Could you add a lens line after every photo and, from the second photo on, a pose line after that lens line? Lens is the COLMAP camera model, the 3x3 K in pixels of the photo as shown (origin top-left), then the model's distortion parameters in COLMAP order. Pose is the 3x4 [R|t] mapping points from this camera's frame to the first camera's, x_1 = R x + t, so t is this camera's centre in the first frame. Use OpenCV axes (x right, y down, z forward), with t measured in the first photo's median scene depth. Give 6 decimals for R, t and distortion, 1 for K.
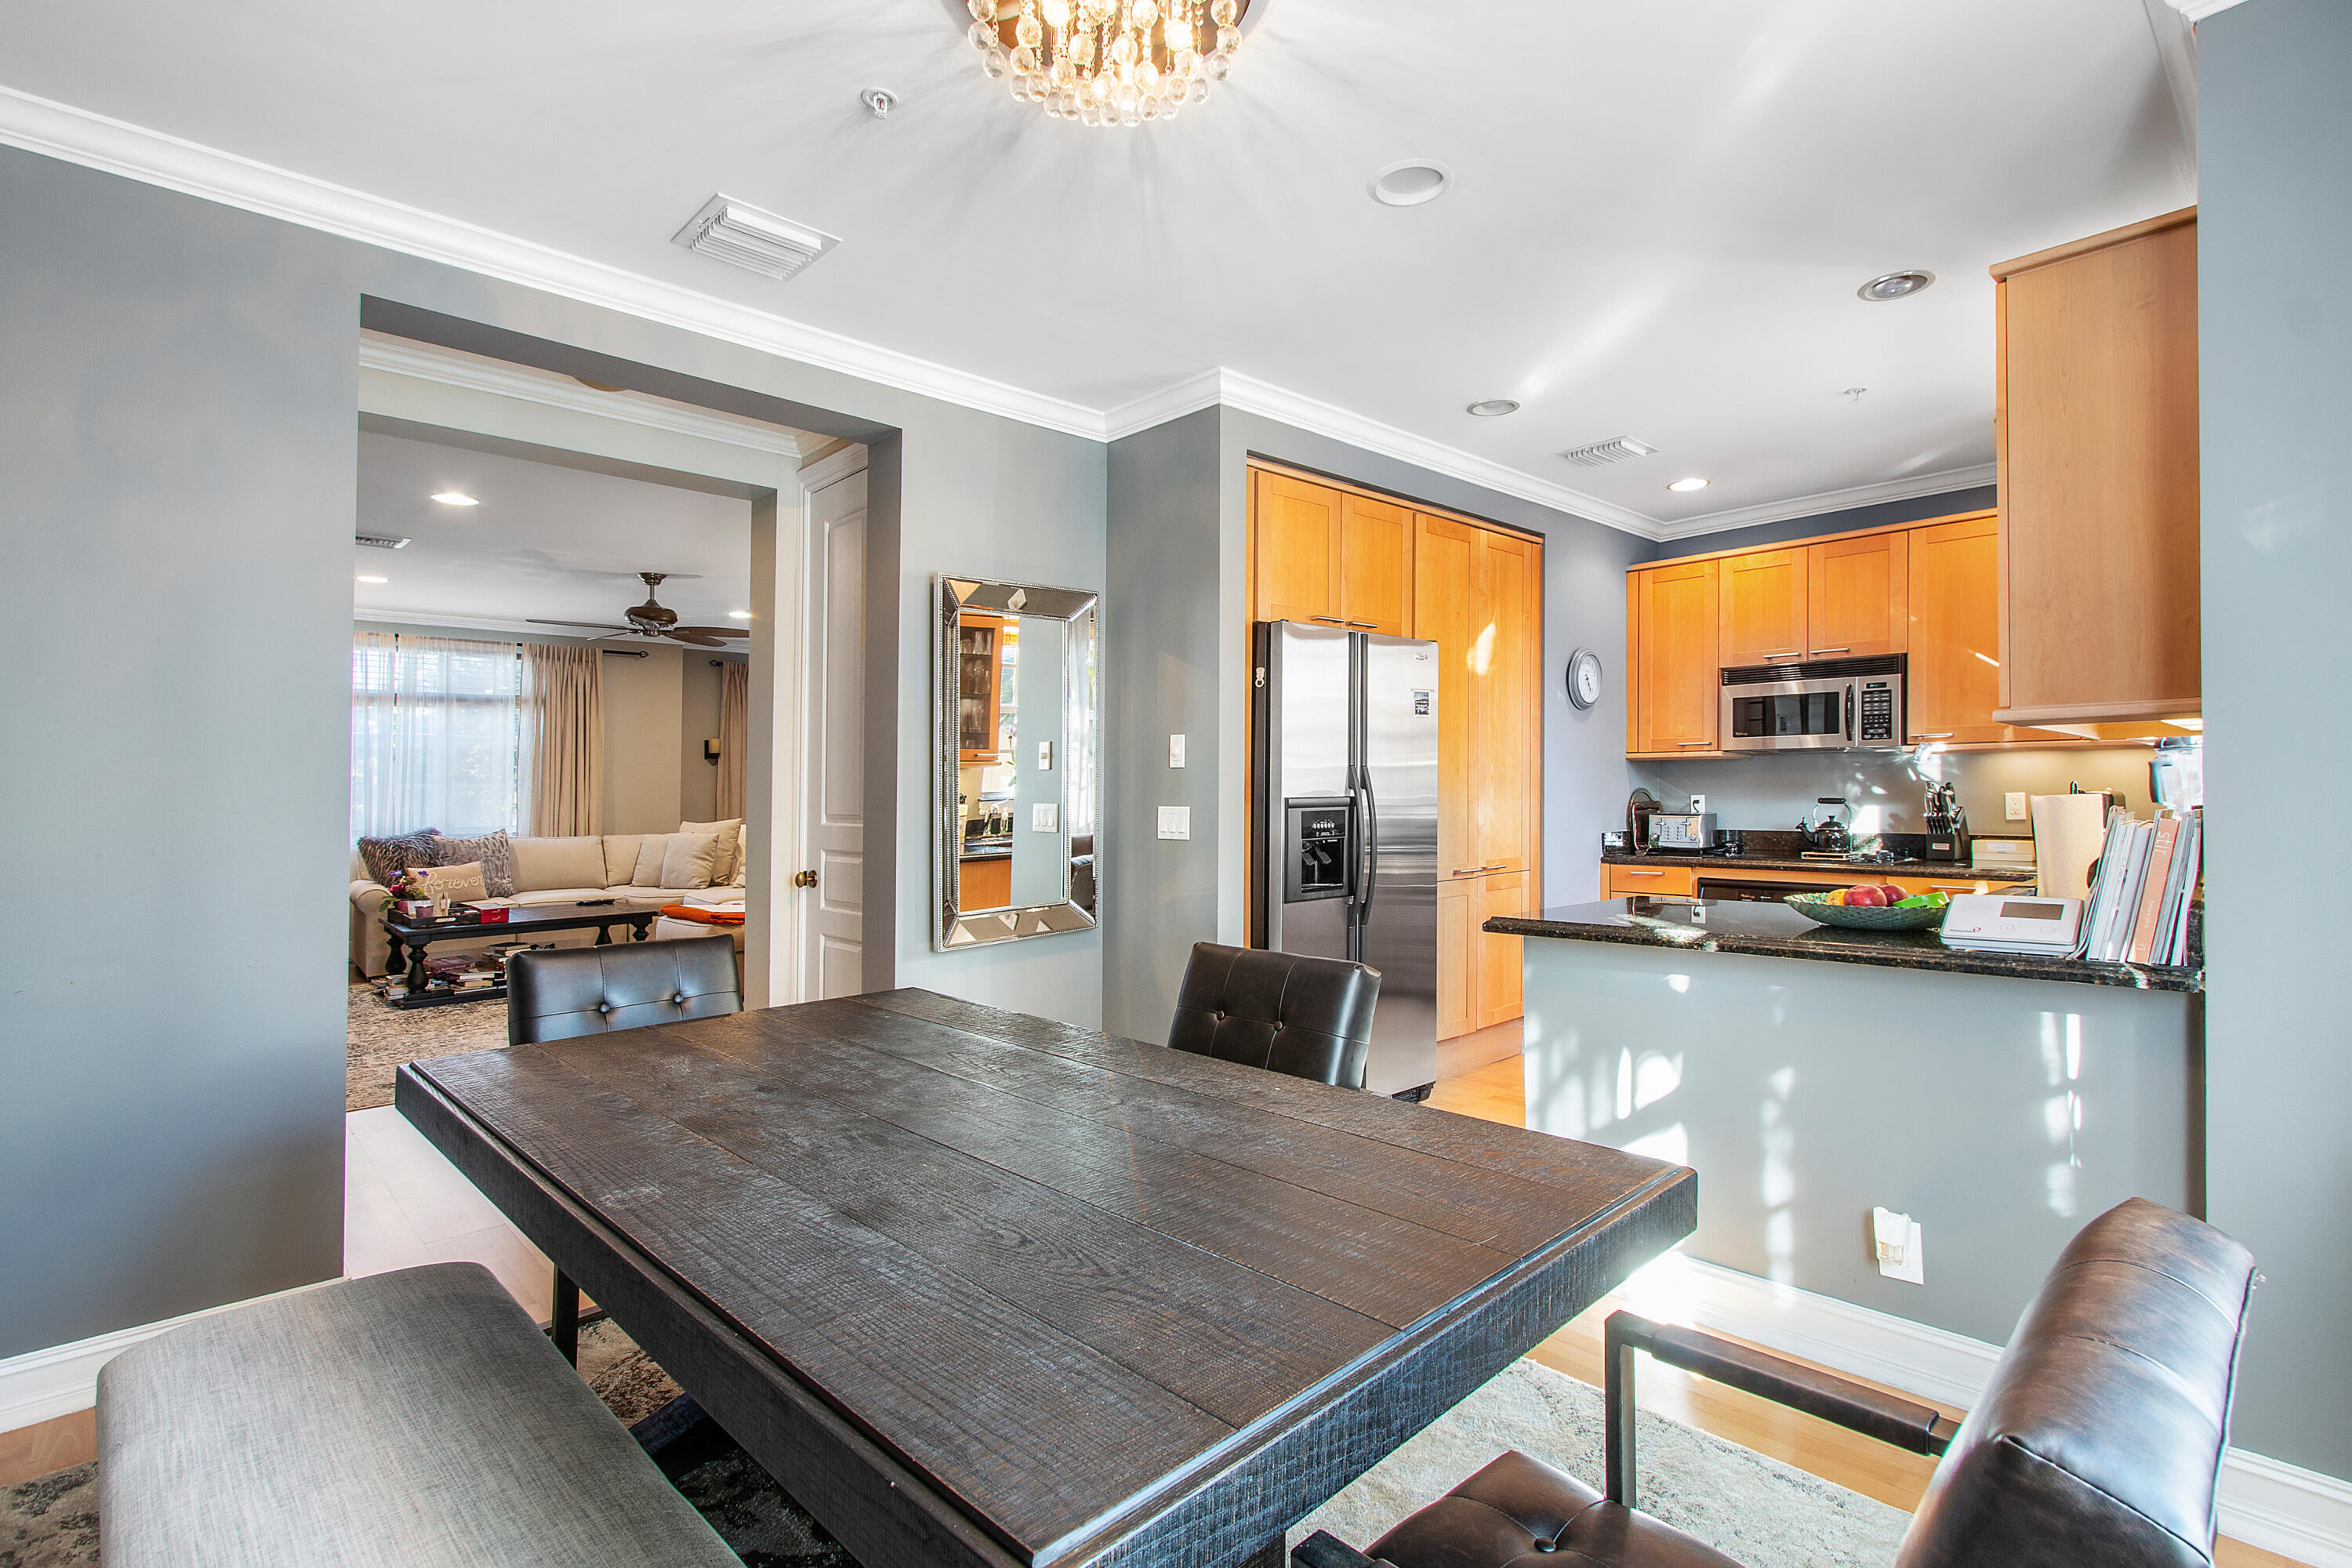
lens RADIAL K [[1079.7, 0, 1208.6], [0, 1079.7, 780.8], [0, 0, 1]] dist [0.001677, 0.000077]
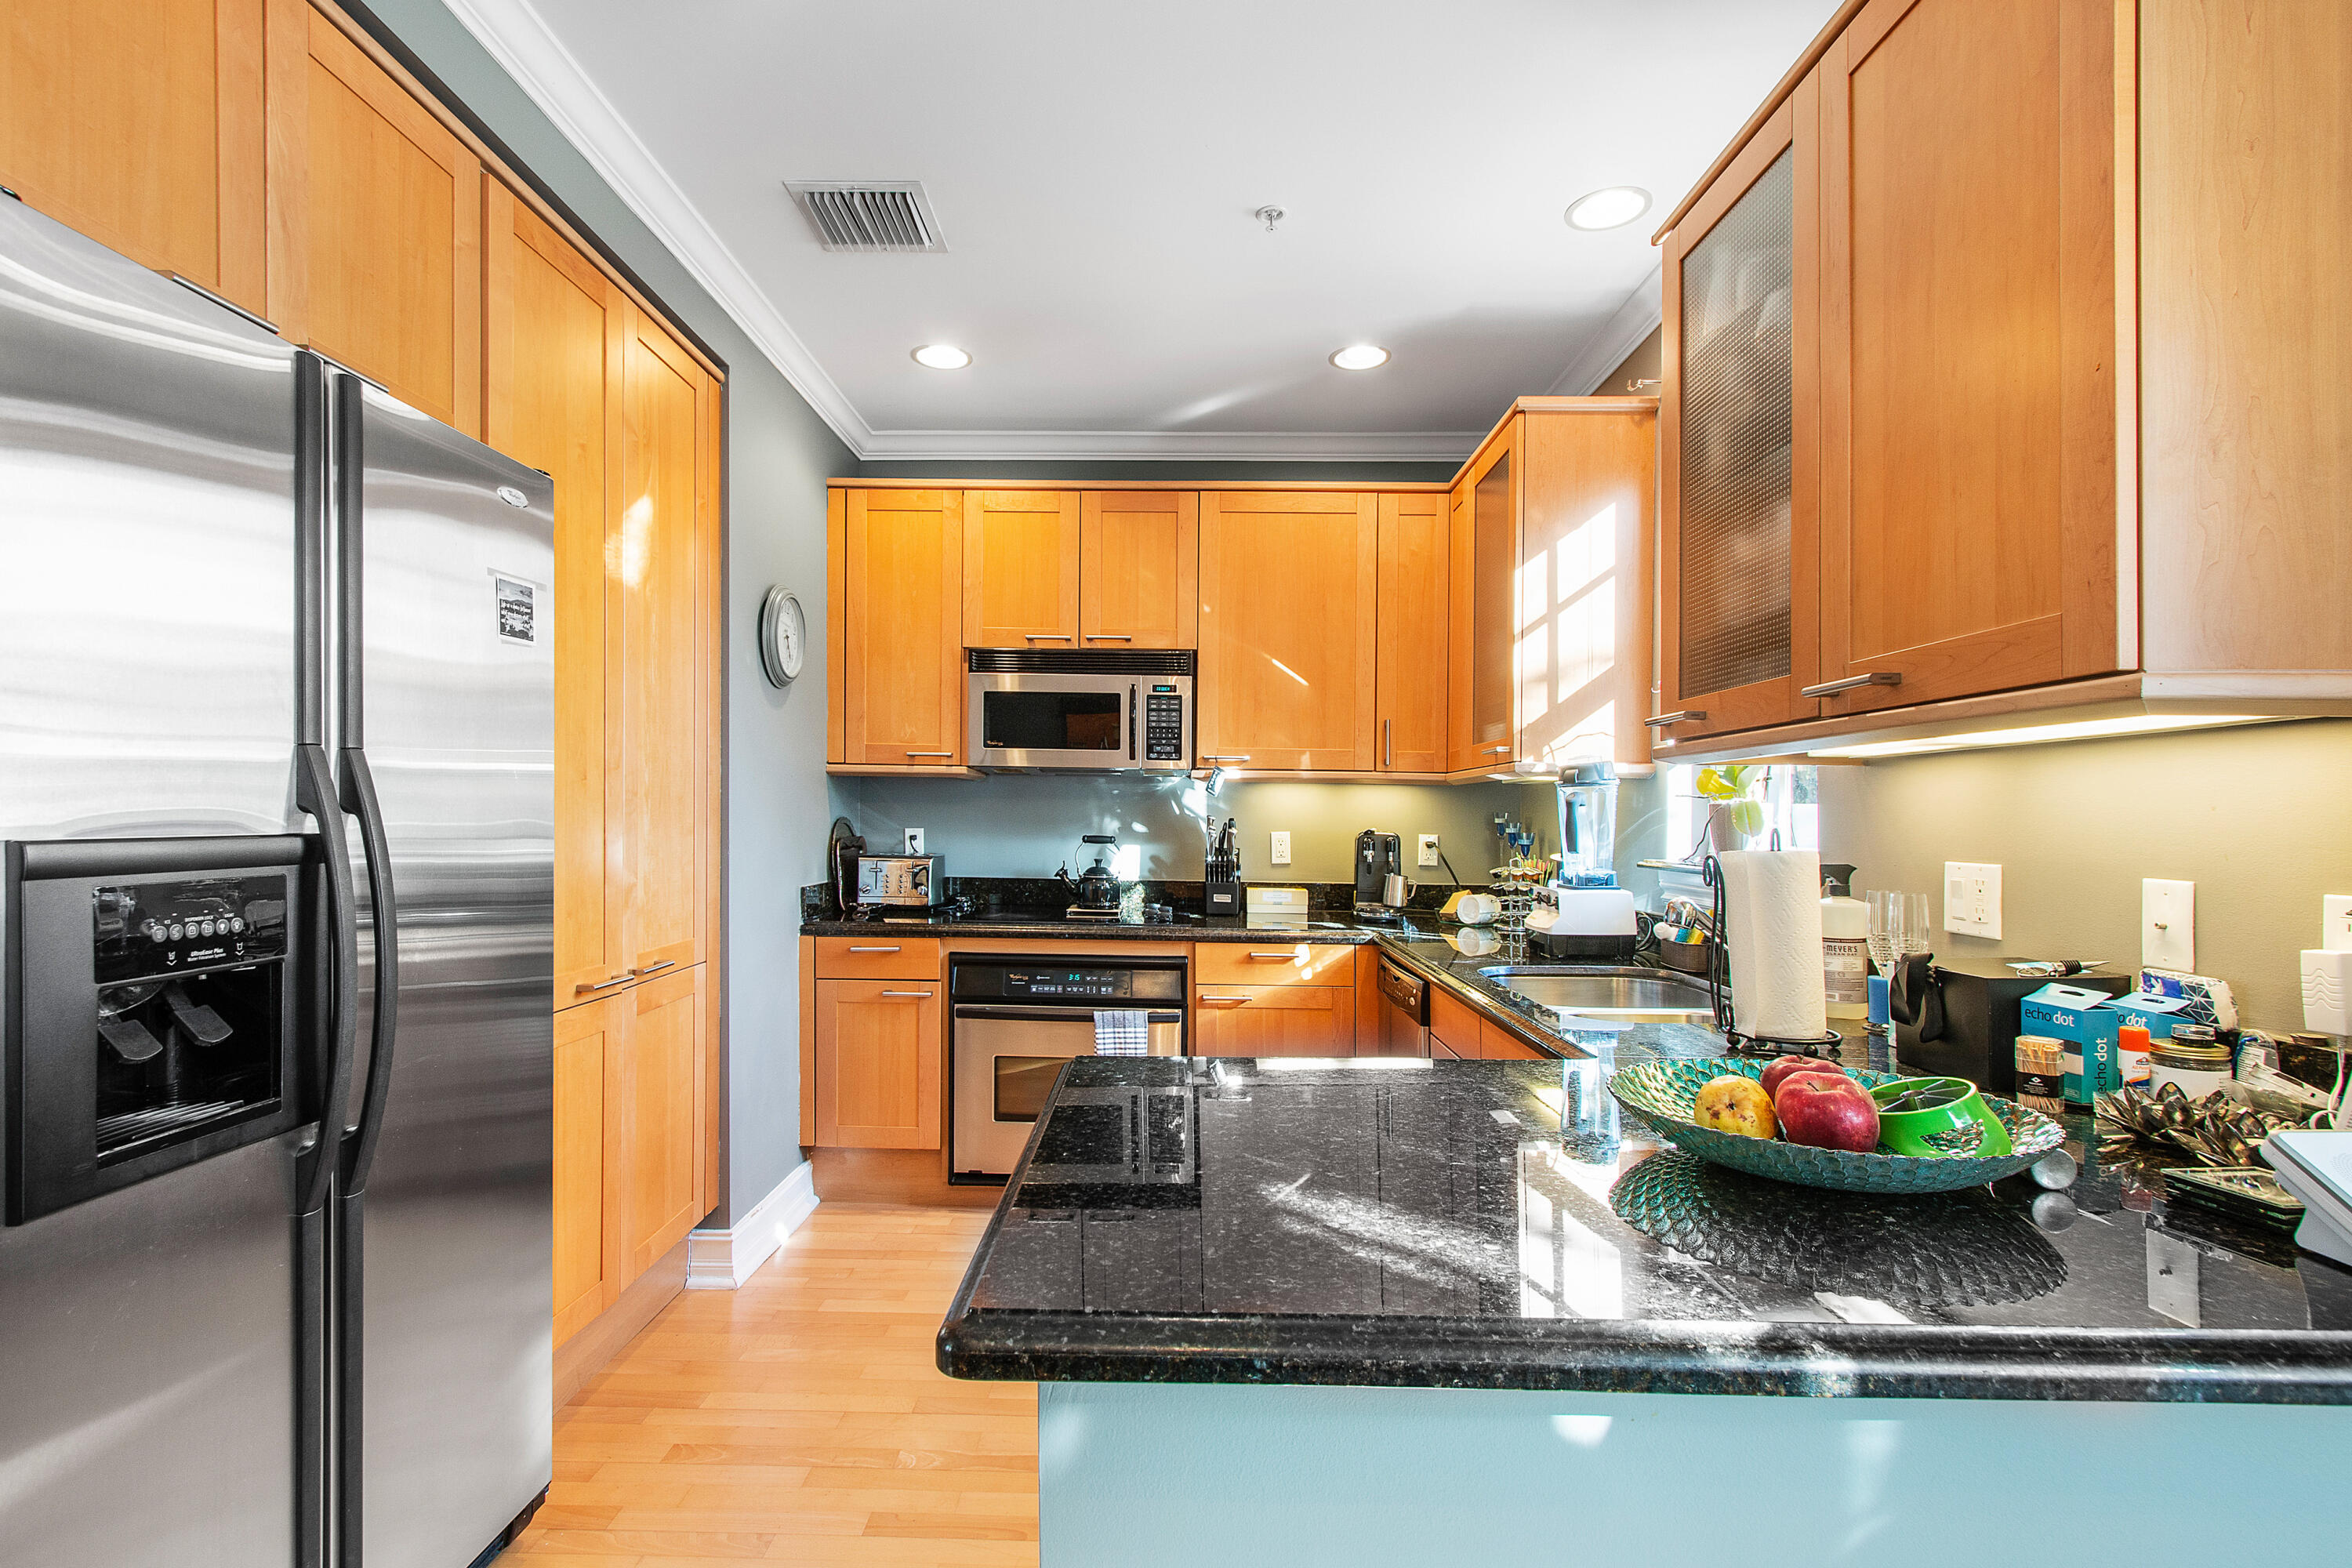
lens RADIAL K [[1114.8, 0, 1137.1], [0, 1114.8, 859.3], [0, 0, 1]] dist [0.001718, 0.000177]
pose [[0.721014, -0.008750, 0.692866, 0.058222], [-0.025346, 0.998918, 0.038991, 0.001557], [-0.692457, -0.045674, 0.720012, 0.428172]]
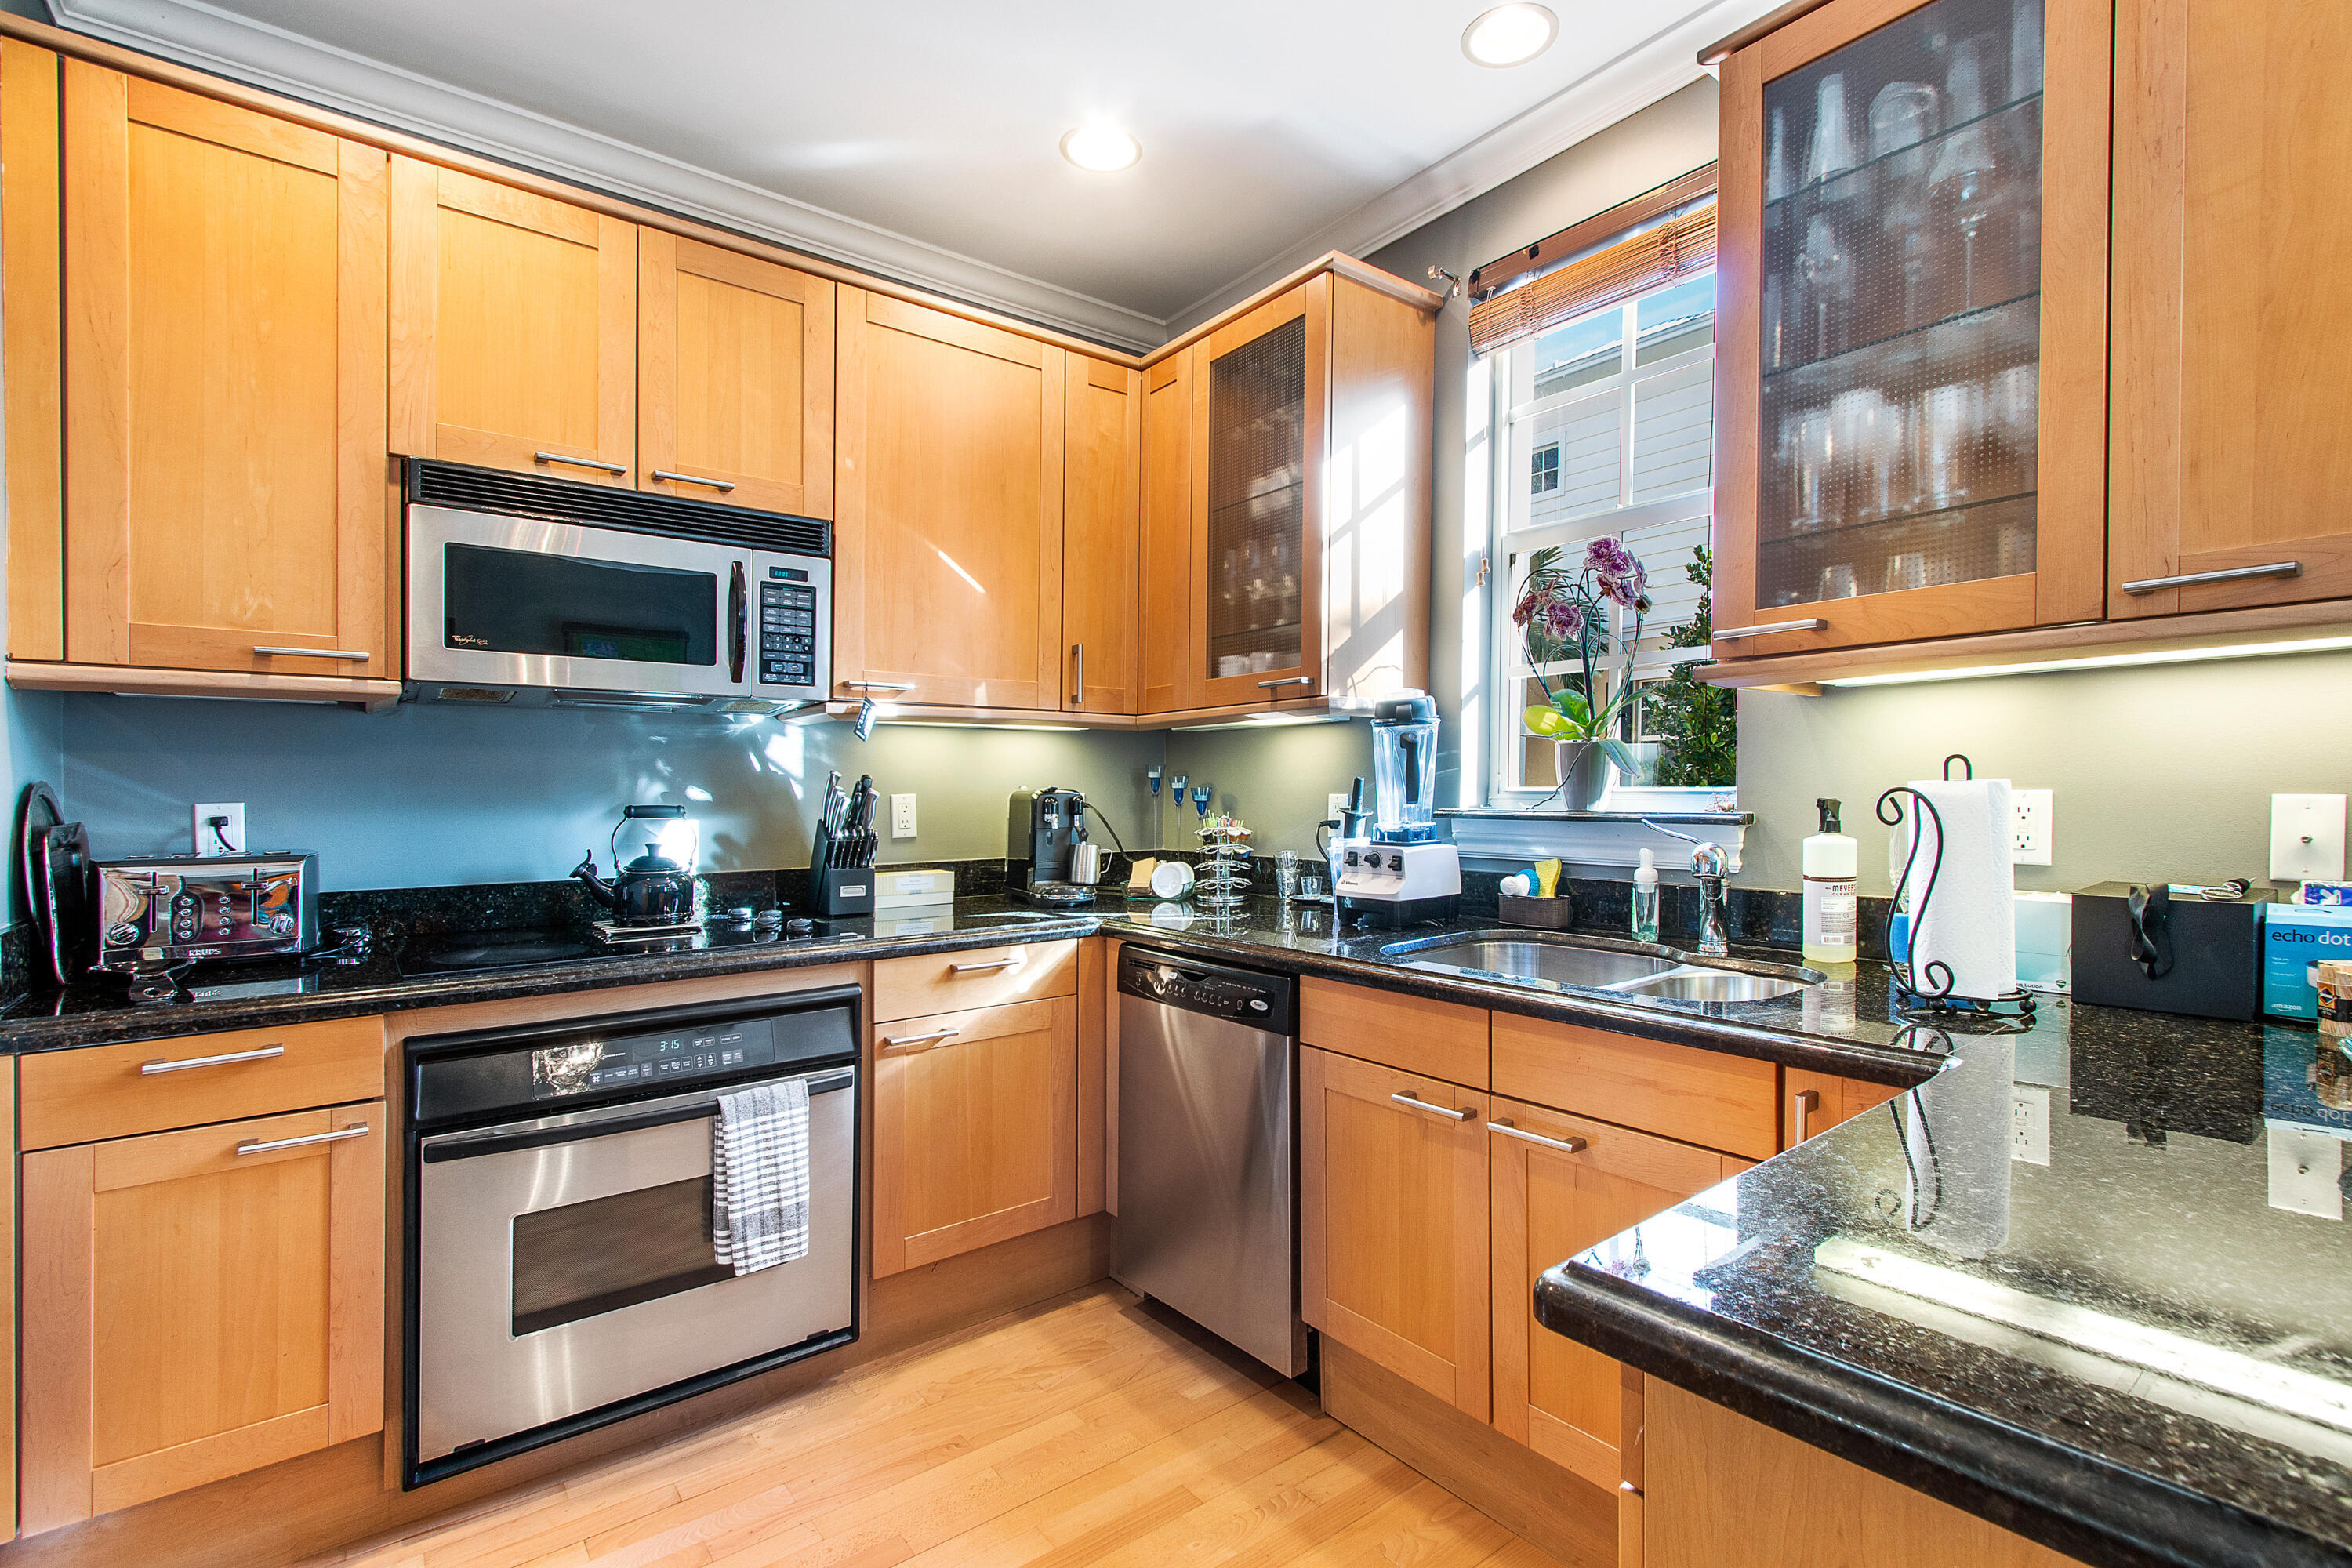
lens RADIAL K [[1077.3, 0, 1190.0], [0, 1077.3, 815.1], [0, 0, 1]] dist [0.012649, -0.000703]
pose [[0.101153, -0.014647, 0.994763, 0.141302], [-0.000250, 0.999891, 0.014748, 0.013461], [-0.994871, -0.001741, 0.101138, 0.739213]]
